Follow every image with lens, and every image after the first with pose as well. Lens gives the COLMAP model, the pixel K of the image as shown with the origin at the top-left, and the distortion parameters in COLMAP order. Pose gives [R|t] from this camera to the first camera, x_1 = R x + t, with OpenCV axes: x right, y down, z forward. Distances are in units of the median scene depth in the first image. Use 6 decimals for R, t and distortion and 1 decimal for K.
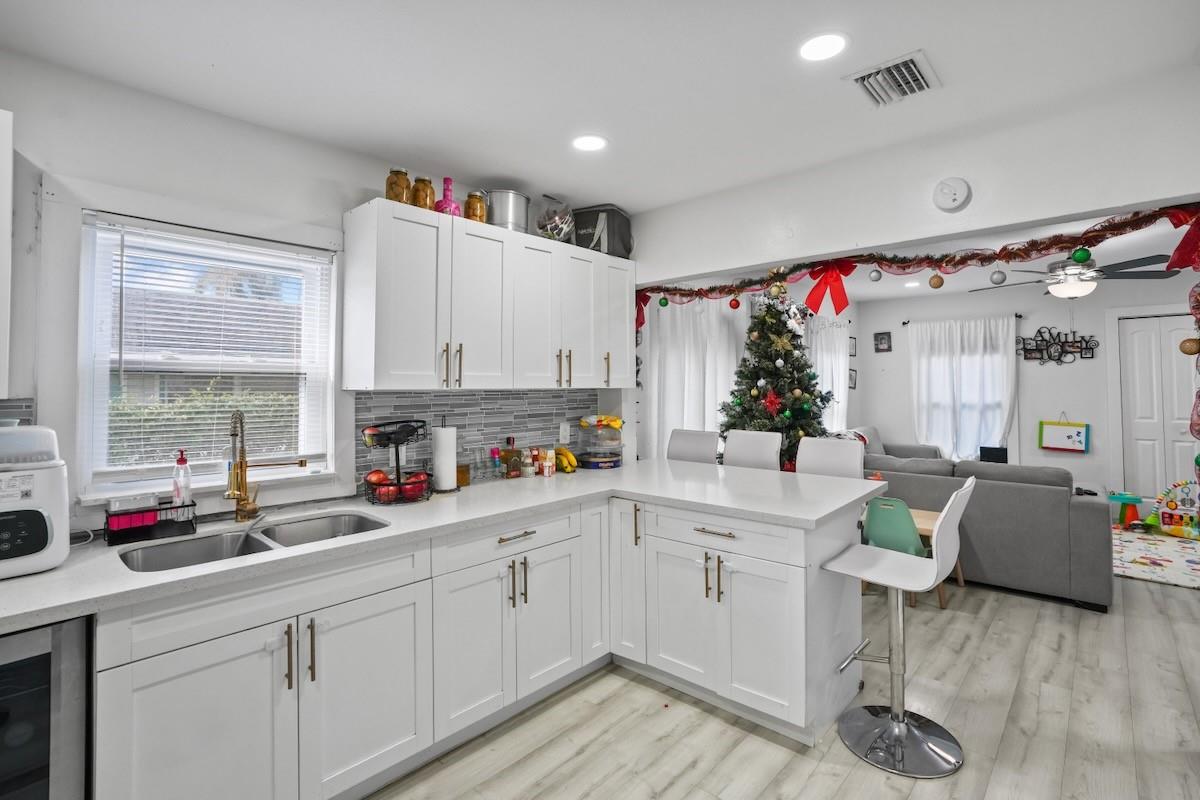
lens RADIAL K [[559.4, 0, 623.0], [0, 559.4, 363.1], [0, 0, 1]] dist [-0.050251, 0.021116]
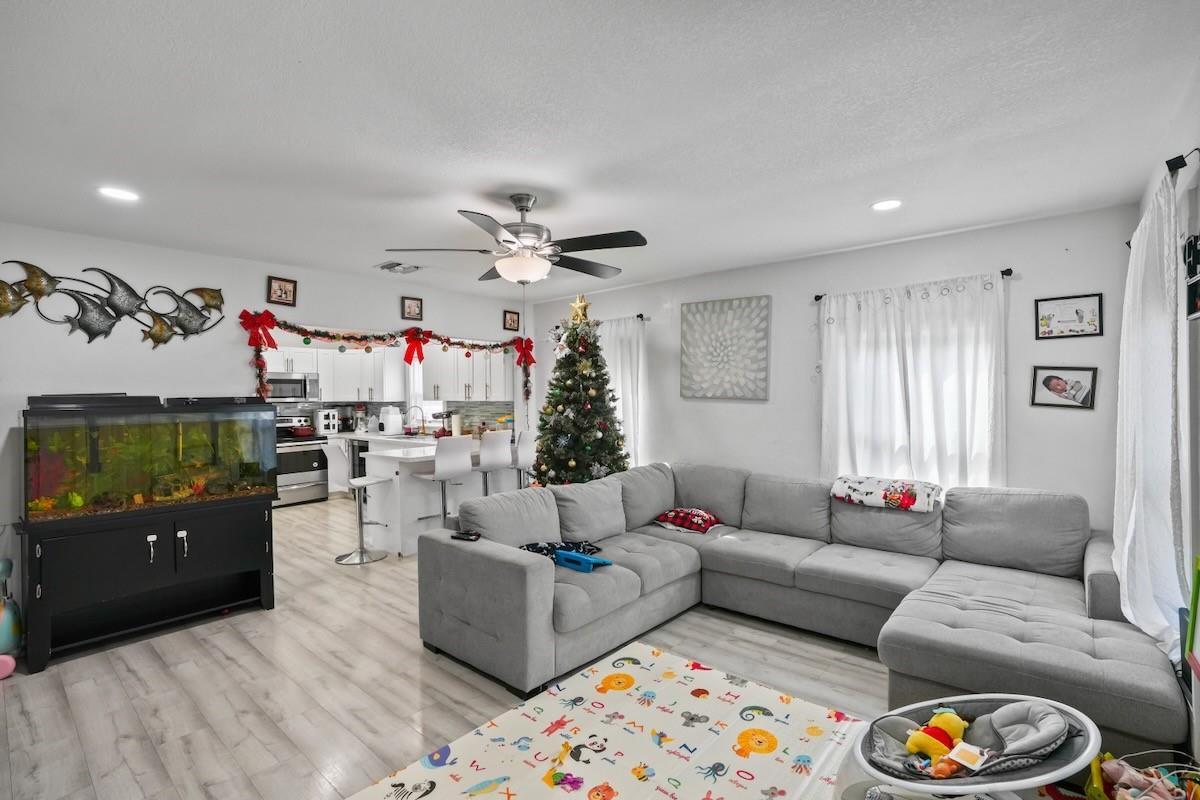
lens RADIAL K [[559.4, 0, 594.5], [0, 559.4, 392.9], [0, 0, 1]] dist [-0.050251, 0.021116]
pose [[0.006236, 0.005252, -0.999967, 2.167987], [0.050600, 0.998703, 0.005561, 0.027542], [0.998700, -0.050633, 0.005962, 1.531535]]
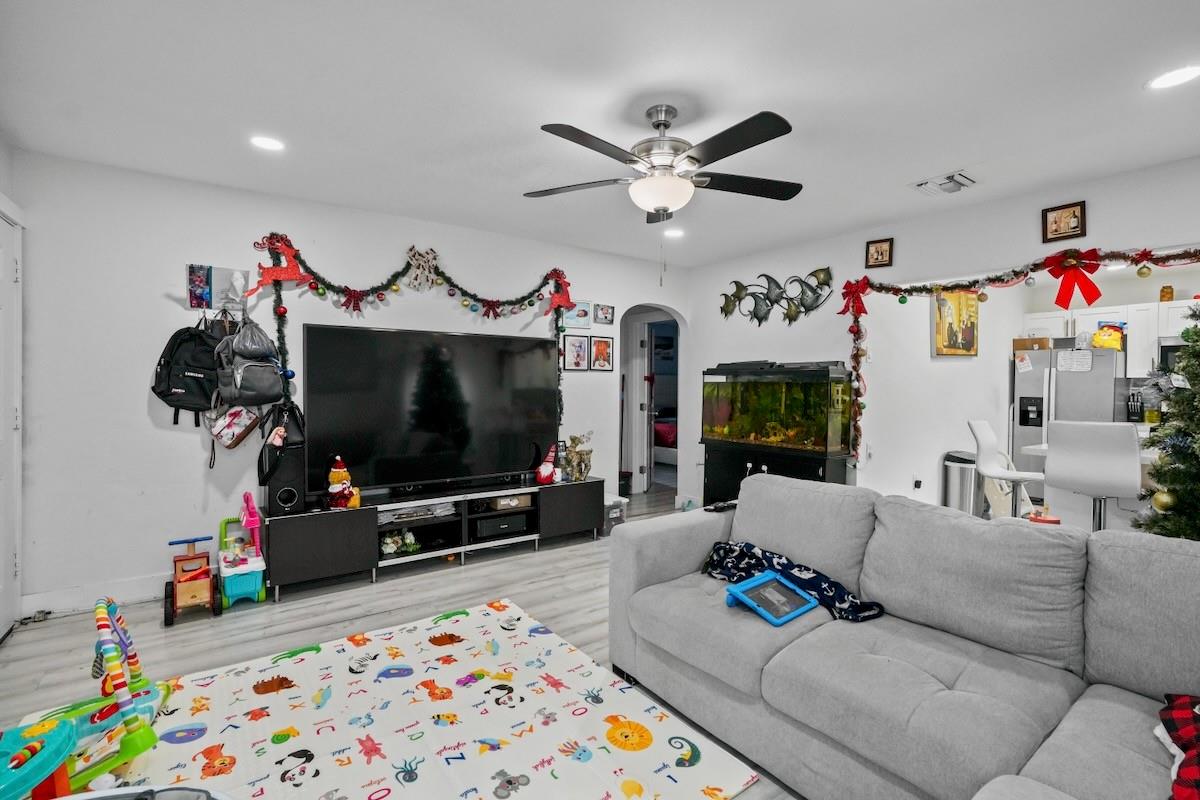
lens RADIAL K [[559.4, 0, 610.1], [0, 559.4, 383.5], [0, 0, 1]] dist [-0.050251, 0.021116]
pose [[-0.979204, -0.000134, 0.202877, 1.070076], [-0.009397, 0.998956, -0.044699, 0.133339], [-0.202660, -0.045676, -0.978183, 2.262330]]
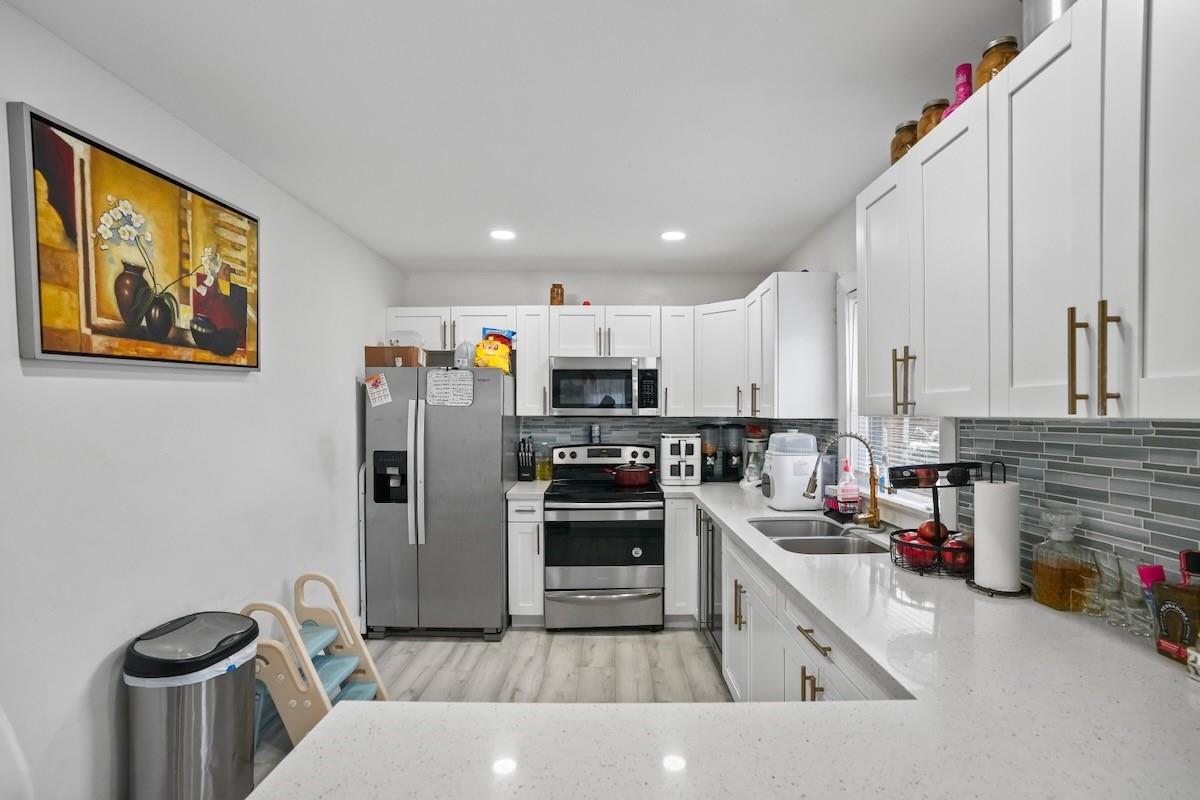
lens RADIAL K [[559.4, 0, 608.1], [0, 559.4, 420.8], [0, 0, 1]] dist [-0.050251, 0.021116]
pose [[-0.753464, 0.011514, -0.657388, 0.336223], [0.028954, 0.999458, -0.015680, 0.045223], [0.656851, -0.030848, -0.753389, 1.085963]]
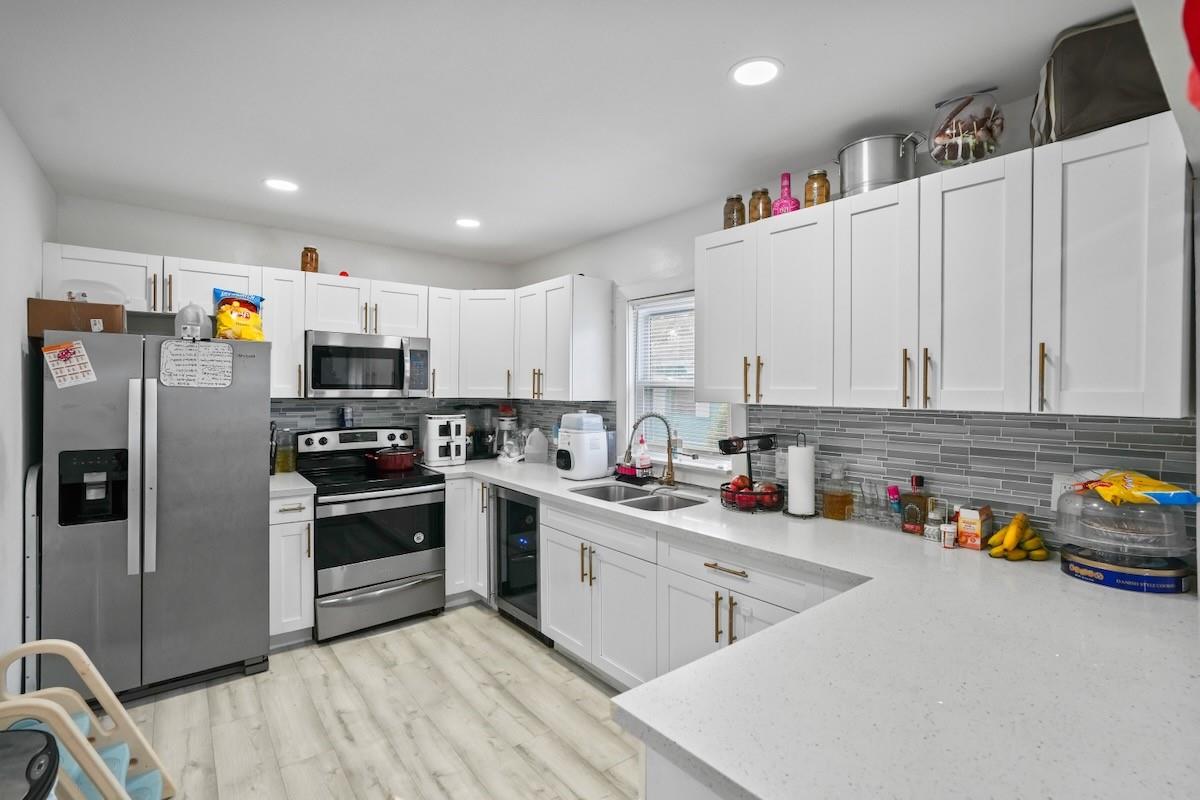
lens RADIAL K [[559.4, 0, 589.2], [0, 559.4, 390.8], [0, 0, 1]] dist [-0.050251, 0.021116]
pose [[-0.184617, 0.008442, -0.982774, 0.592551], [0.034553, 0.999401, 0.002094, 0.010385], [0.982203, -0.033571, -0.184798, 0.772510]]
